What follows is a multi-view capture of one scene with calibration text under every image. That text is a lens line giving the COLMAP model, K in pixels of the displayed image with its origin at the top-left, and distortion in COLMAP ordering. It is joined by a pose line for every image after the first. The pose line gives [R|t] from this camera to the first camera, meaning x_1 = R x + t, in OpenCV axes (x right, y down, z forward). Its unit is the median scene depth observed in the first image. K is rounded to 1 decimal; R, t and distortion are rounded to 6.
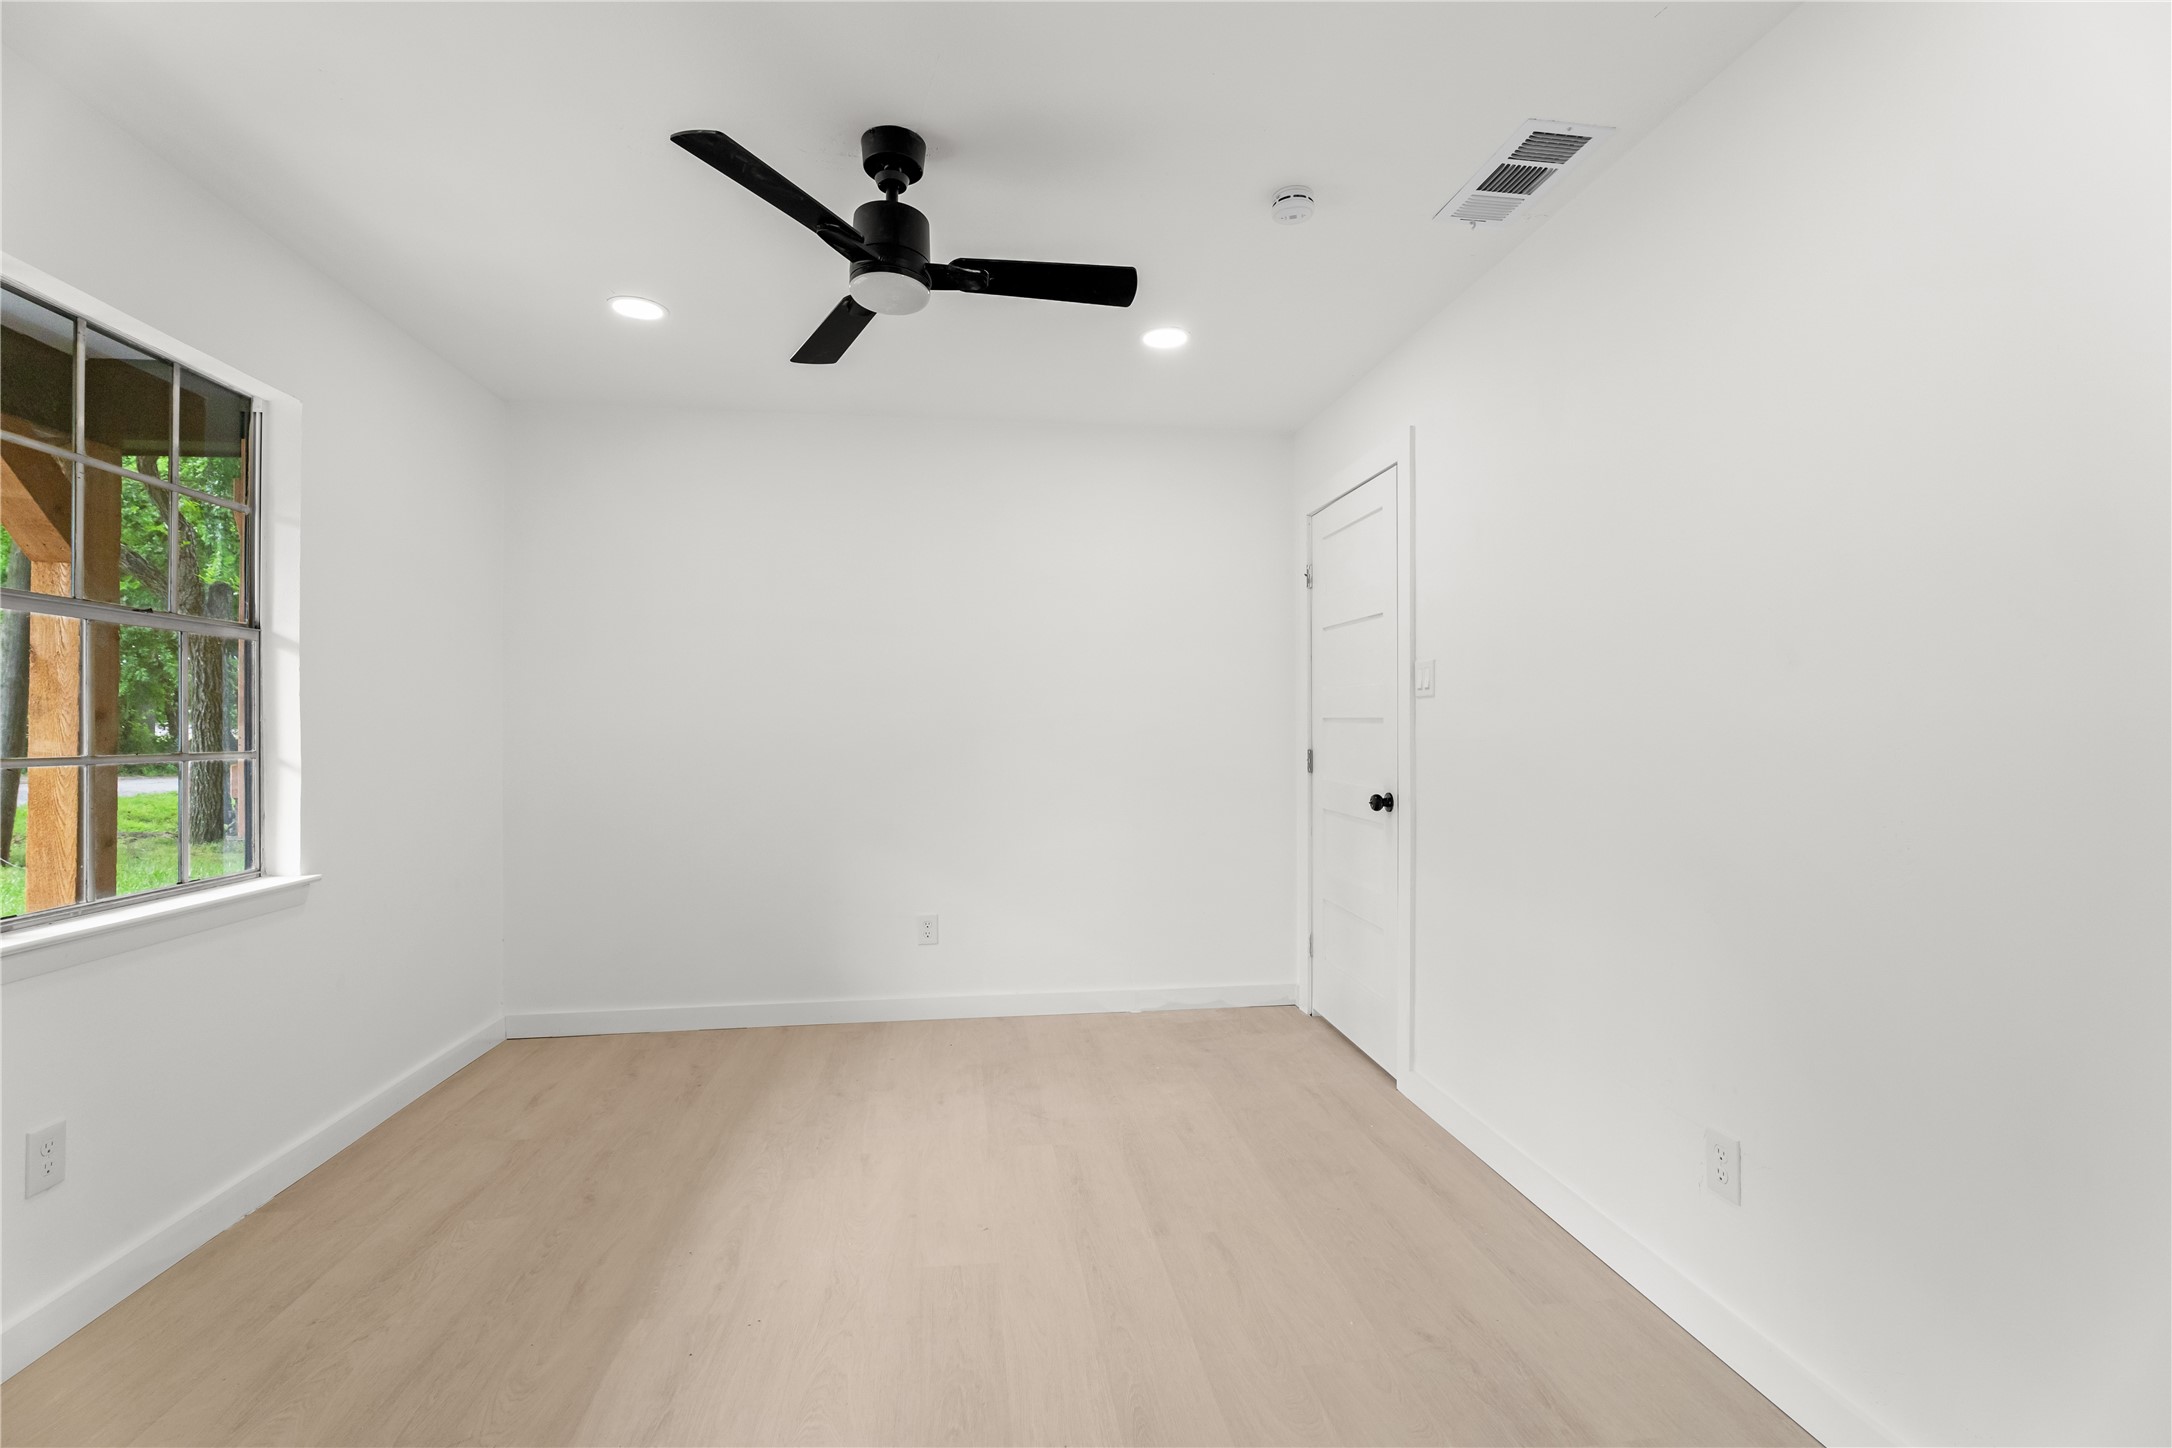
lens RADIAL K [[986.3, 0, 1098.1], [0, 986.3, 733.7], [0, 0, 1]] dist [-0.003825, 0.000010]
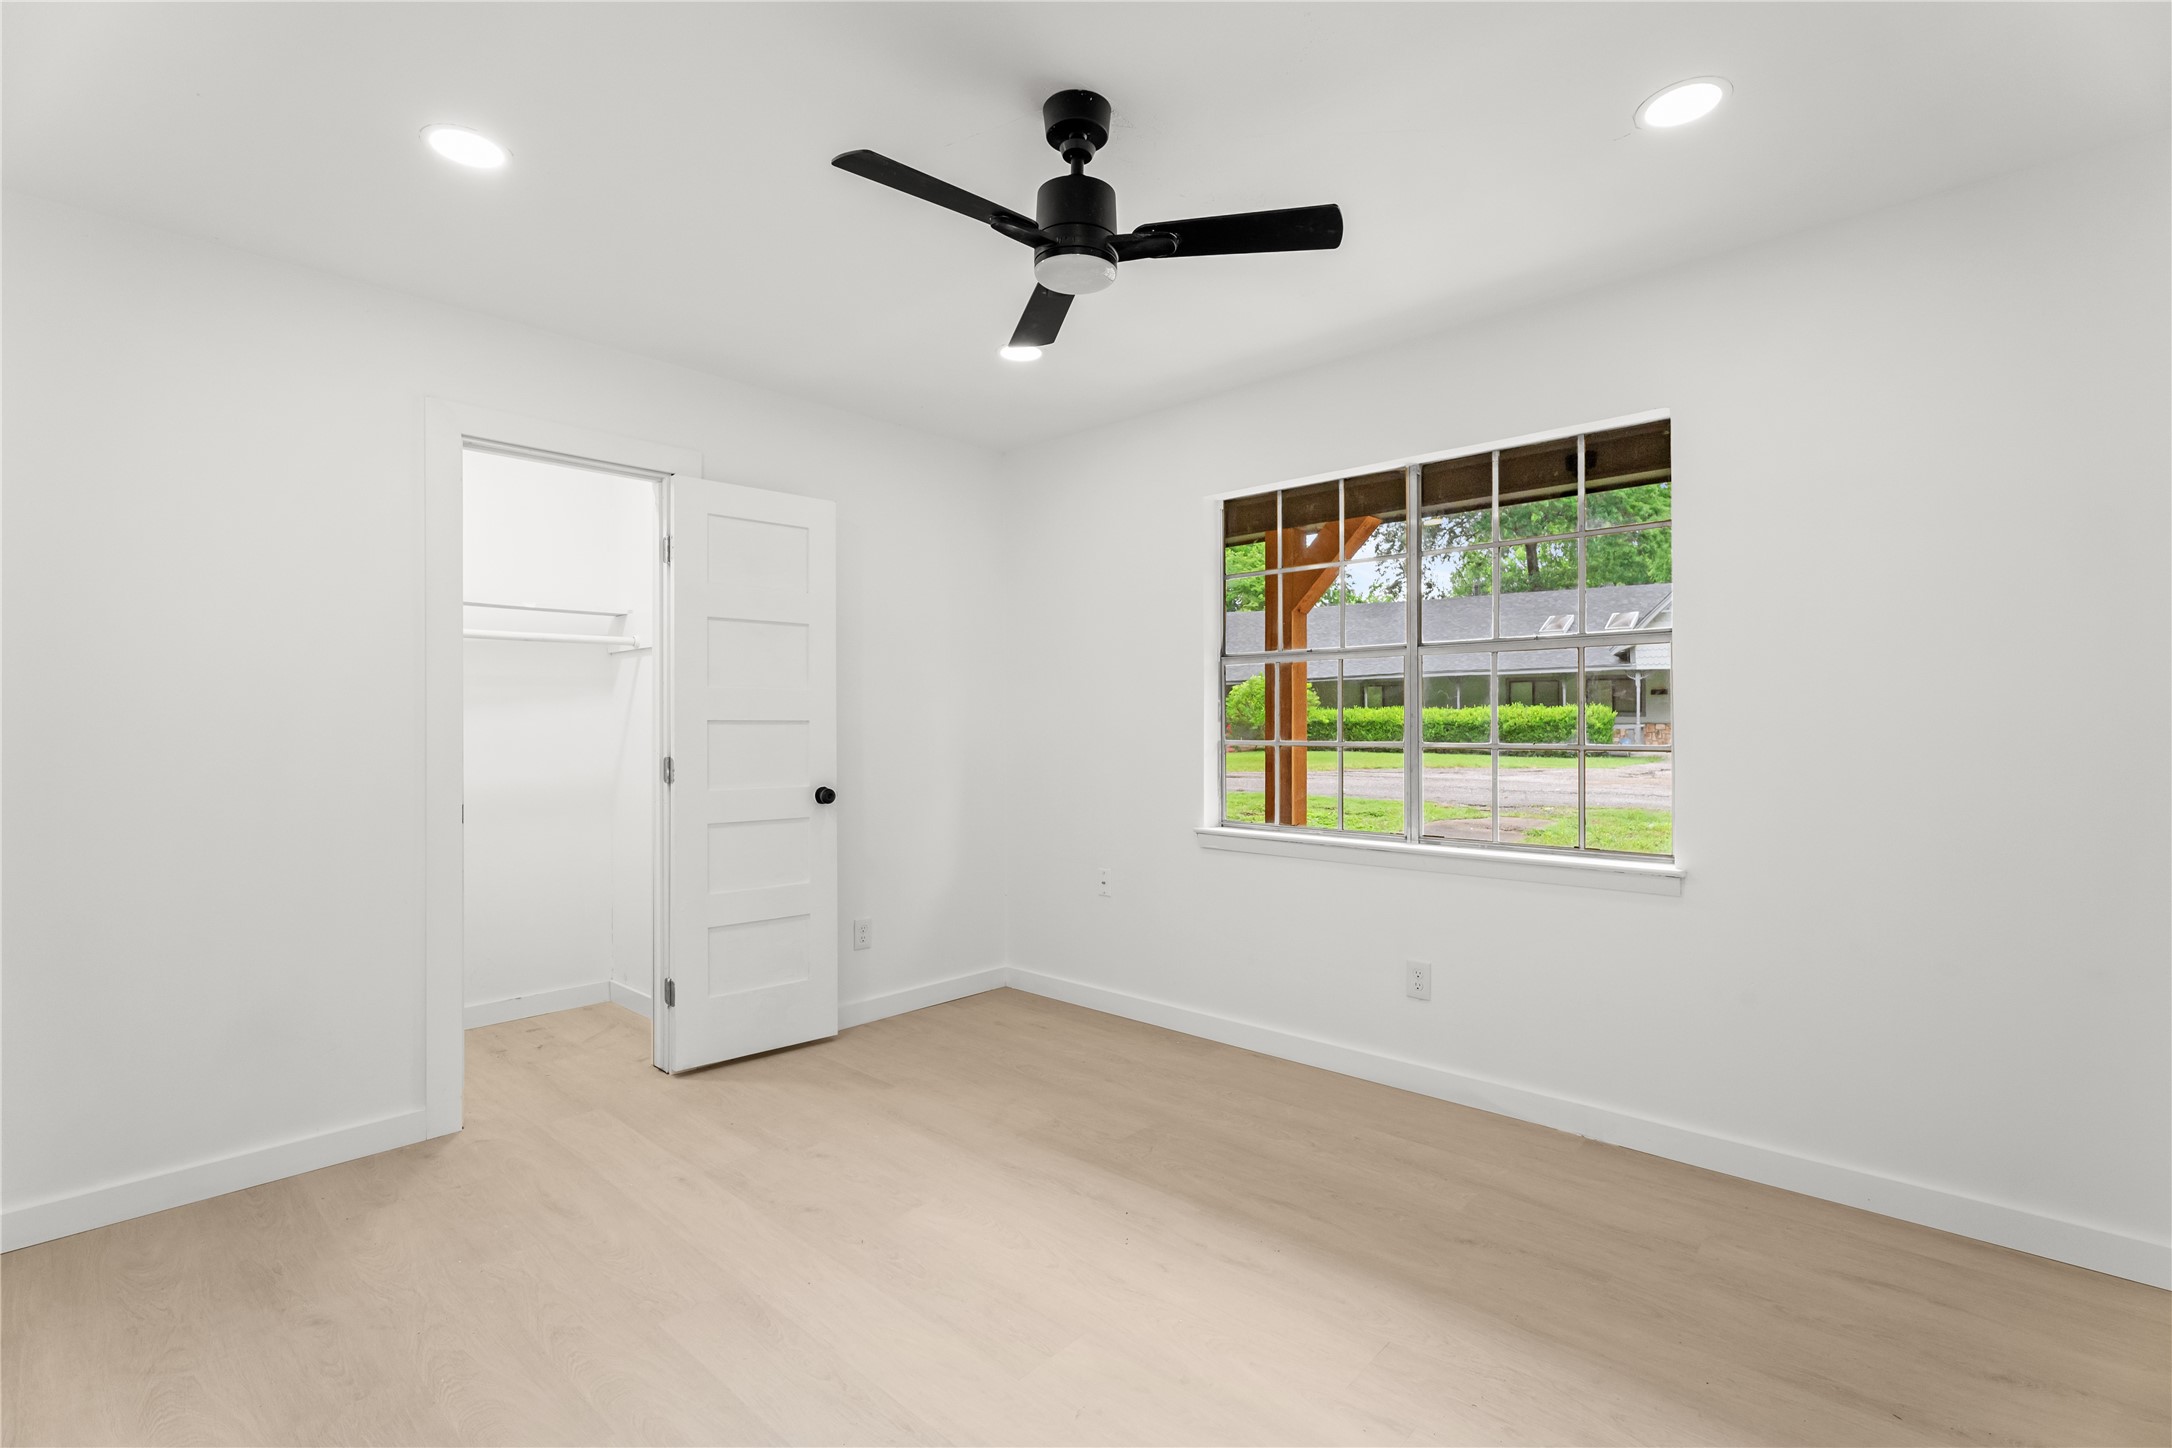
lens RADIAL K [[986.3, 0, 1098.1], [0, 986.3, 733.7], [0, 0, 1]] dist [-0.003825, 0.000010]
pose [[-0.783938, 0.005174, -0.620818, 0.361537], [0.001615, 0.999979, 0.006296, -0.003558], [0.620837, 0.003933, -0.783930, 1.735881]]
